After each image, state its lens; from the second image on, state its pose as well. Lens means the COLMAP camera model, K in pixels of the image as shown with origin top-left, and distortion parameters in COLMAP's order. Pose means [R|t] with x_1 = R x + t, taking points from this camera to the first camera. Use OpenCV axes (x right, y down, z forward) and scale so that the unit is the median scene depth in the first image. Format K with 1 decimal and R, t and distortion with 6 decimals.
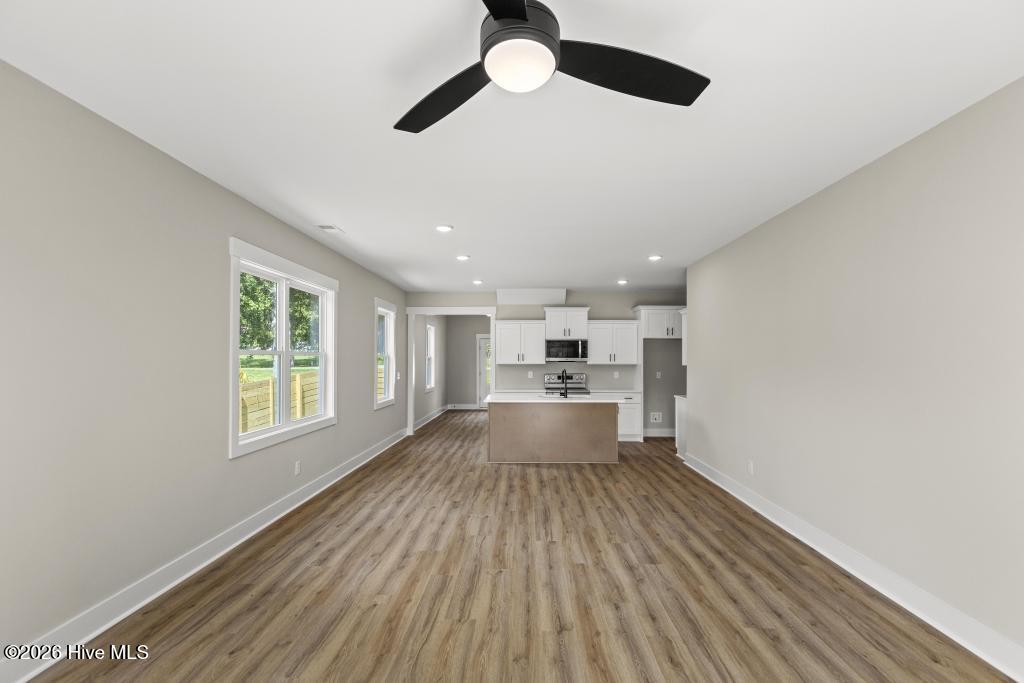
lens RADIAL K [[459.4, 0, 519.5], [0, 459.4, 357.9], [0, 0, 1]] dist [0.002136, -0.001533]
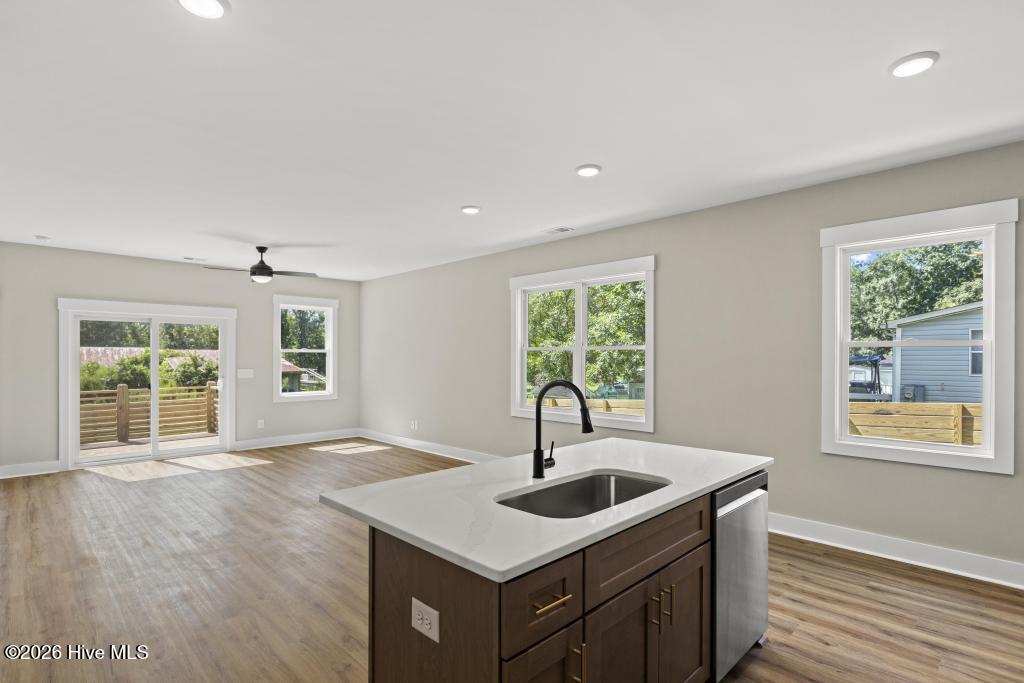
lens RADIAL K [[504.3, 0, 526.6], [0, 504.3, 352.7], [0, 0, 1]] dist [-0.007856, 0.000019]
pose [[-0.683192, -0.007886, -0.730196, 0.504507], [0.000032, 0.999941, -0.010828, 0.012270], [0.730238, -0.007421, -0.683152, 1.779558]]
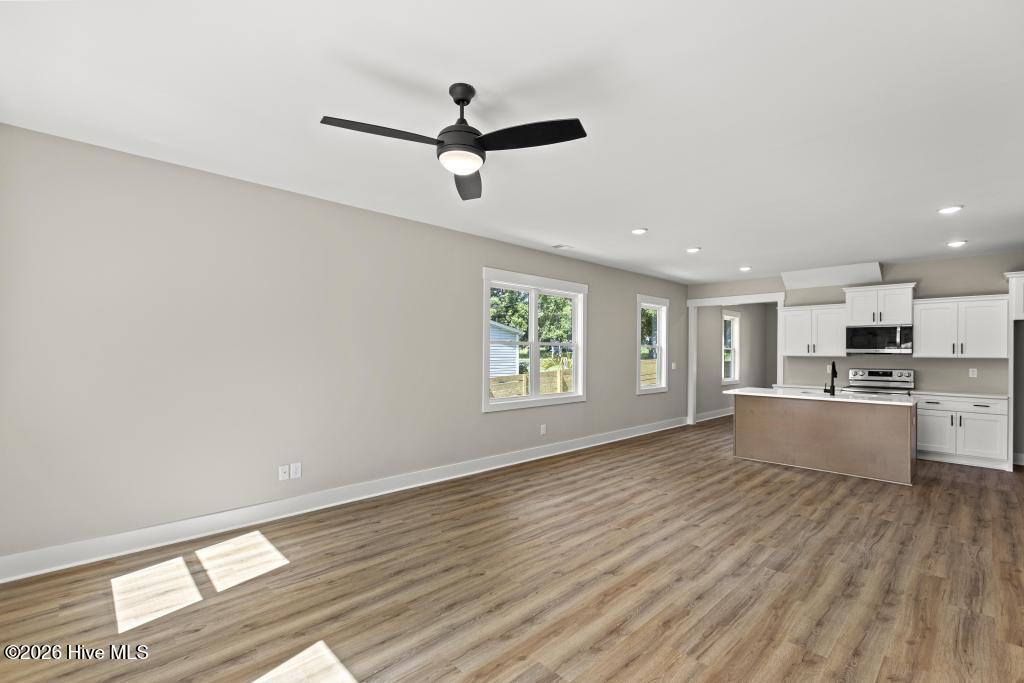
lens RADIAL K [[459.4, 0, 517.2], [0, 459.4, 349.2], [0, 0, 1]] dist [0.002136, -0.001533]
pose [[0.711535, -0.000517, -0.702650, 0.412561], [-0.004073, 0.999980, -0.004861, 0.013211], [0.702638, 0.006321, 0.711519, -0.006341]]
